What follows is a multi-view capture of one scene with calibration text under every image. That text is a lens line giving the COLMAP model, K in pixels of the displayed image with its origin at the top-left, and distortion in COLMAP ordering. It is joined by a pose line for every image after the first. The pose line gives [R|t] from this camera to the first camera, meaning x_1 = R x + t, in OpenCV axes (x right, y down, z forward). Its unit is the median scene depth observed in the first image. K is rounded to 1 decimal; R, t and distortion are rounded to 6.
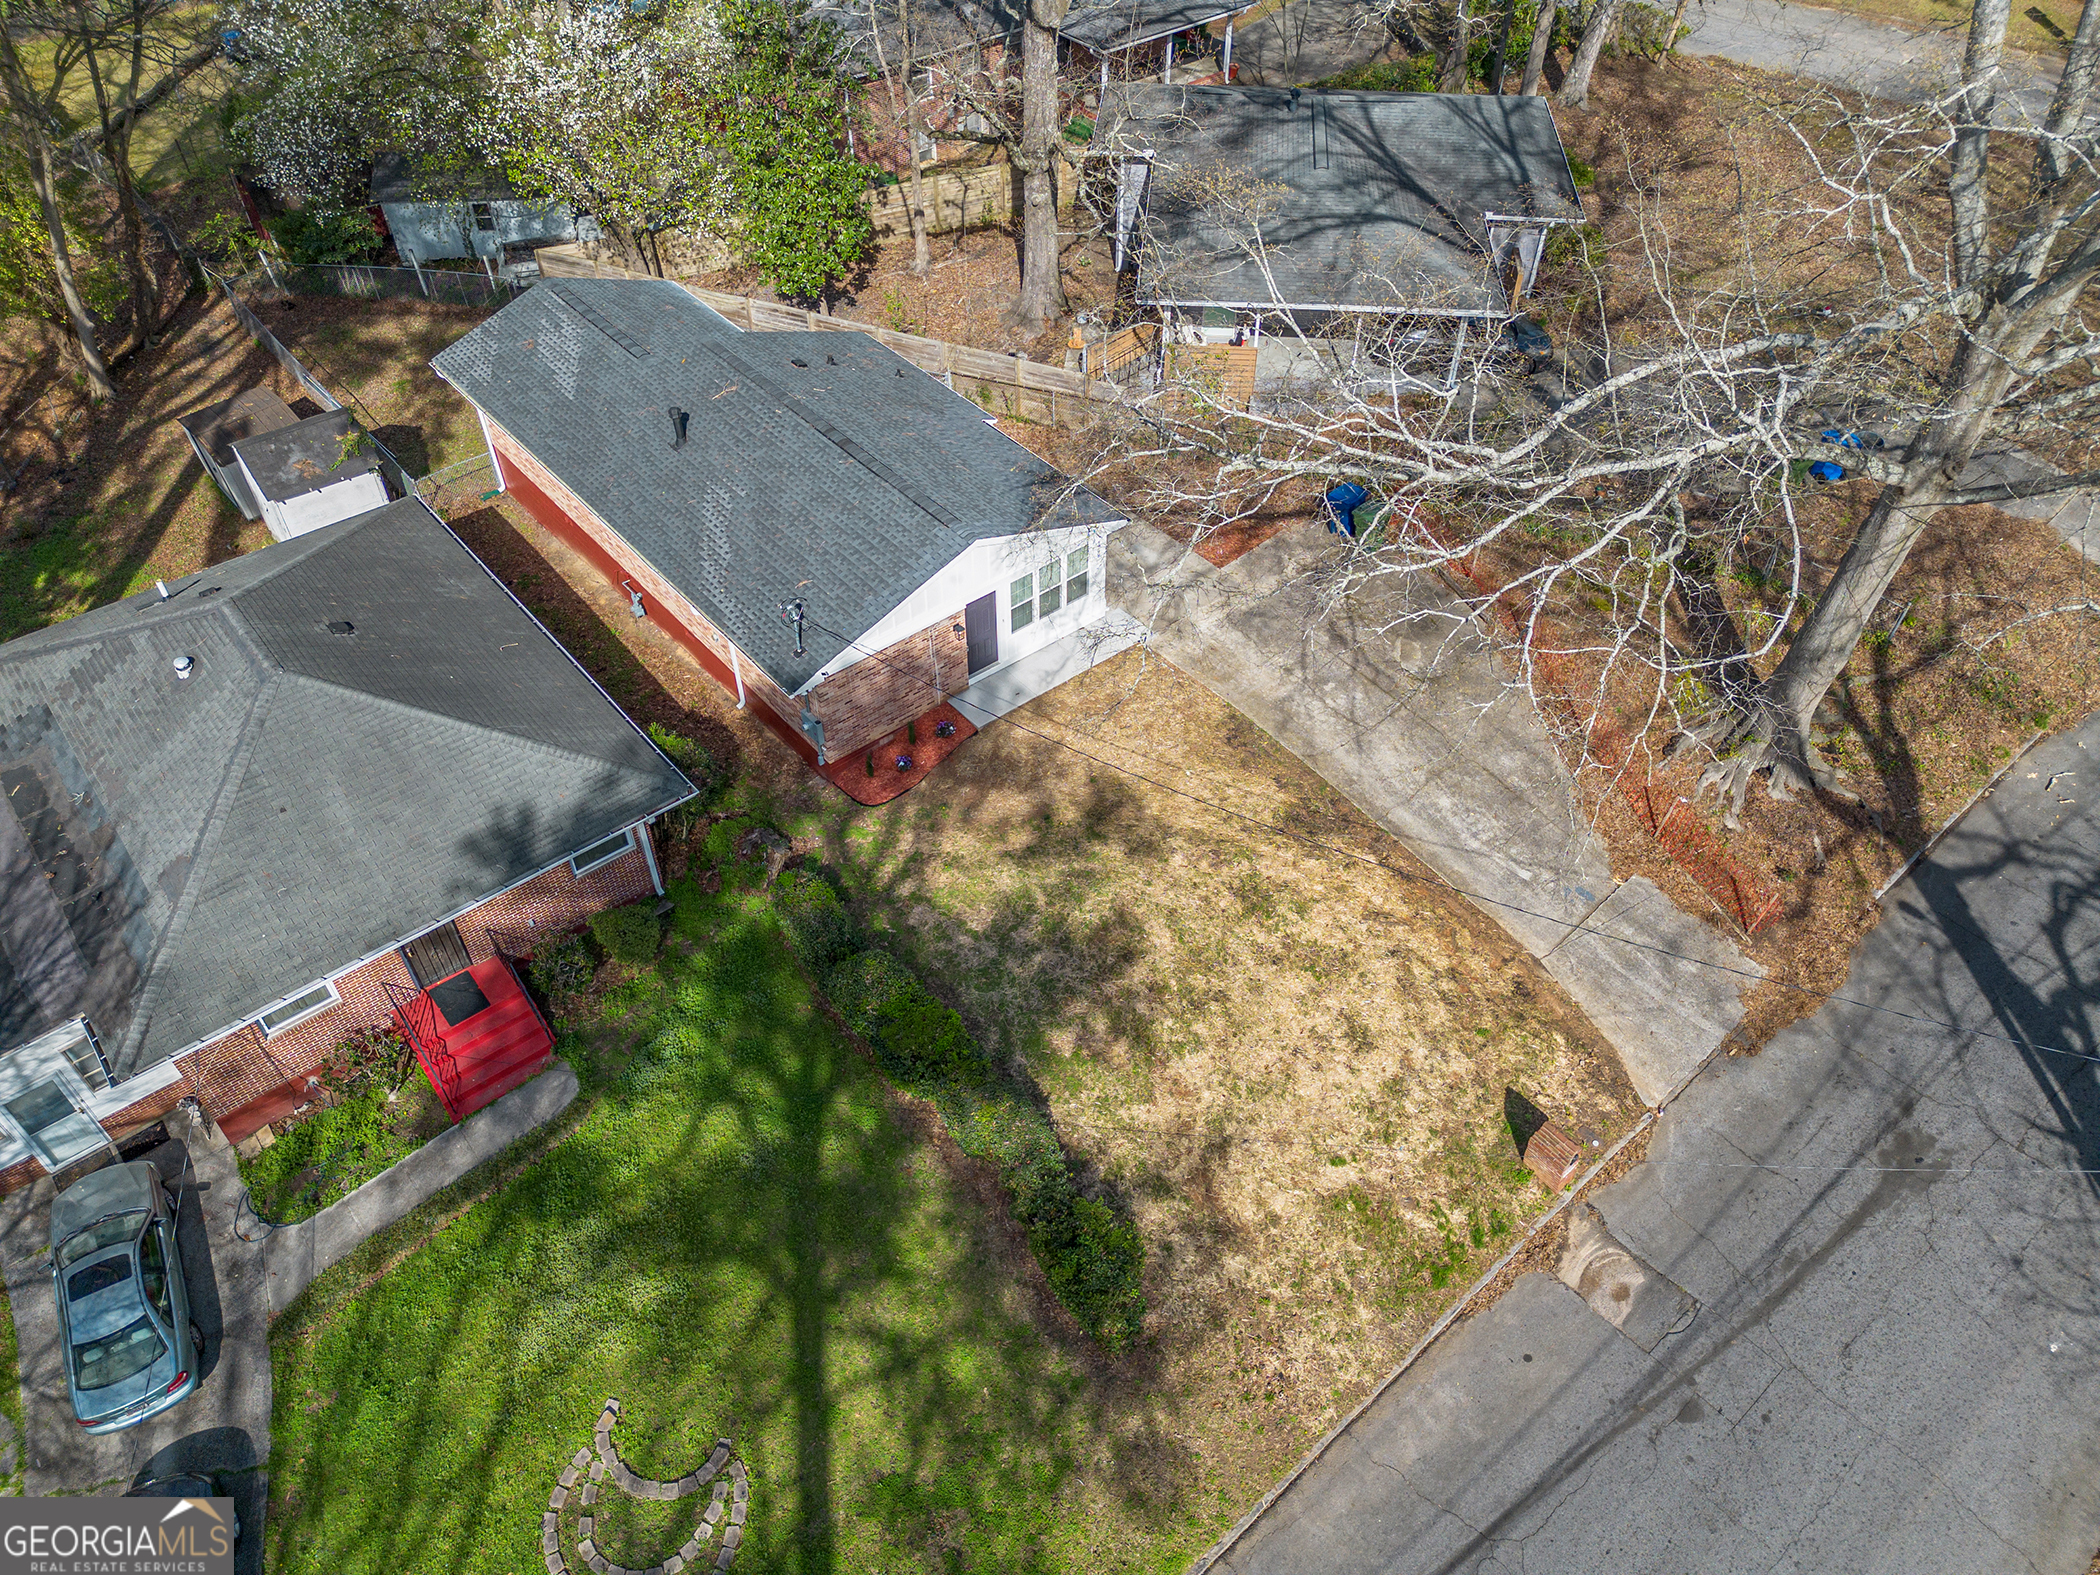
lens RADIAL K [[1511.3, 0, 1050.0], [0, 1511.3, 787.5], [0, 0, 1]] dist [0.007450, 0.000423]
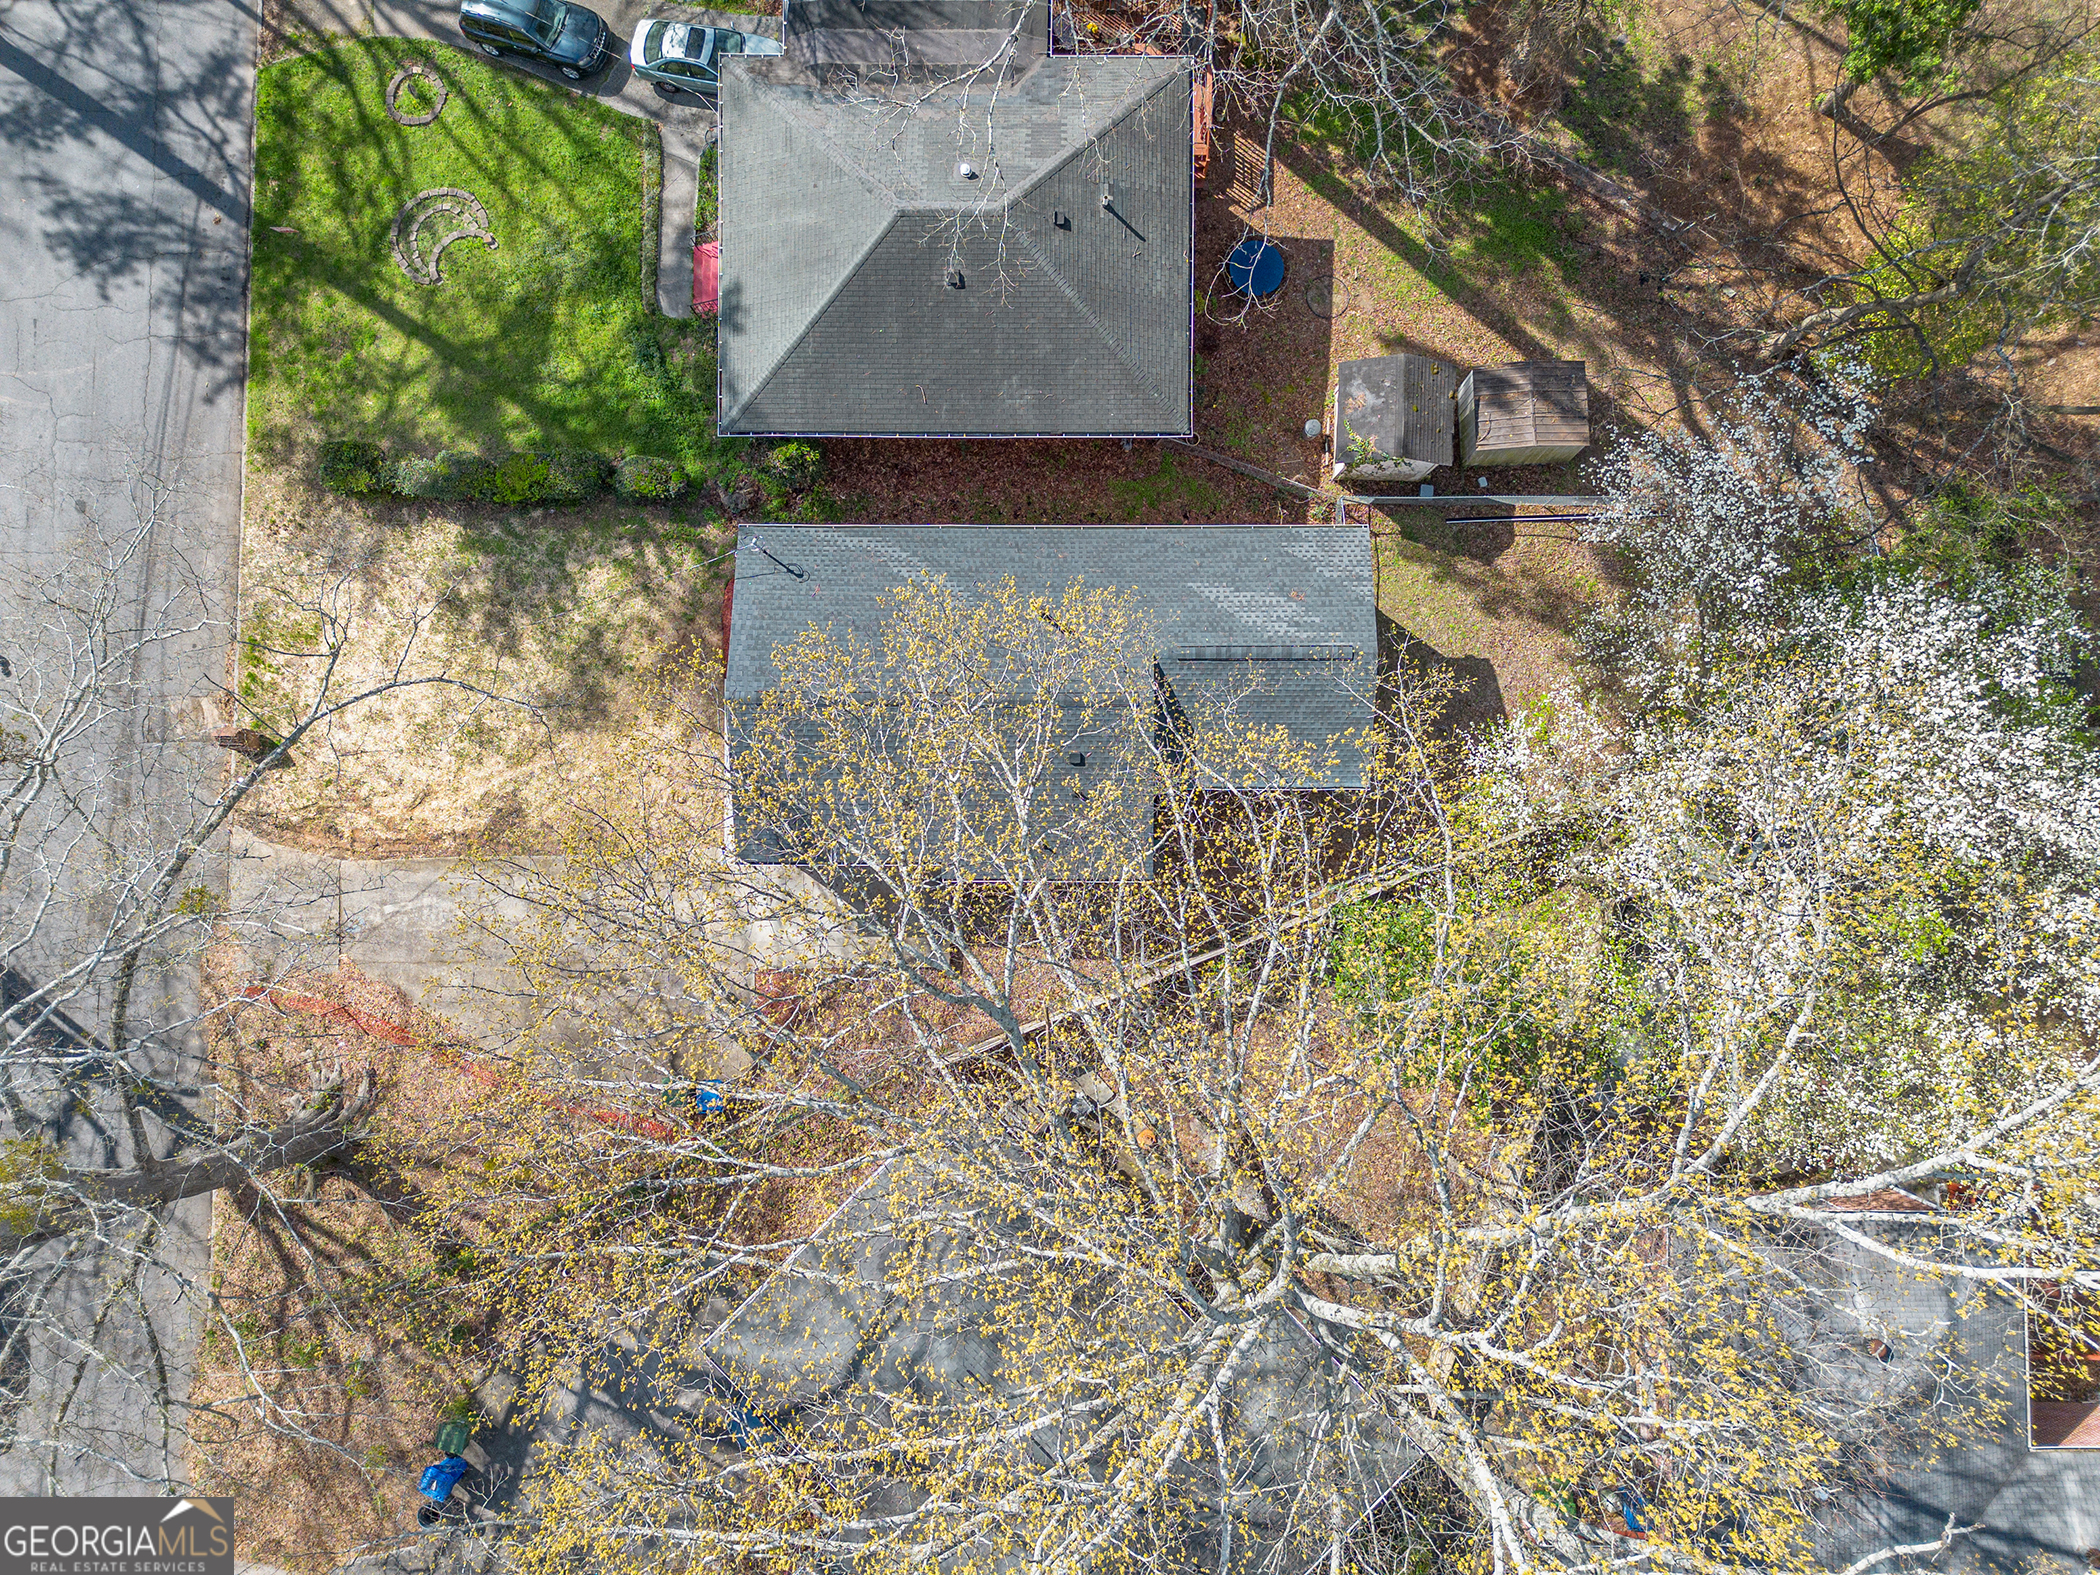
lens RADIAL K [[1511.3, 0, 1050.0], [0, 1511.3, 787.5], [0, 0, 1]] dist [0.007450, 0.000423]
pose [[-0.639501, 0.768780, -0.003979, -0.174519], [-0.530017, -0.437128, 0.726637, -1.315076], [0.556885, 0.466794, 0.687010, 0.328430]]
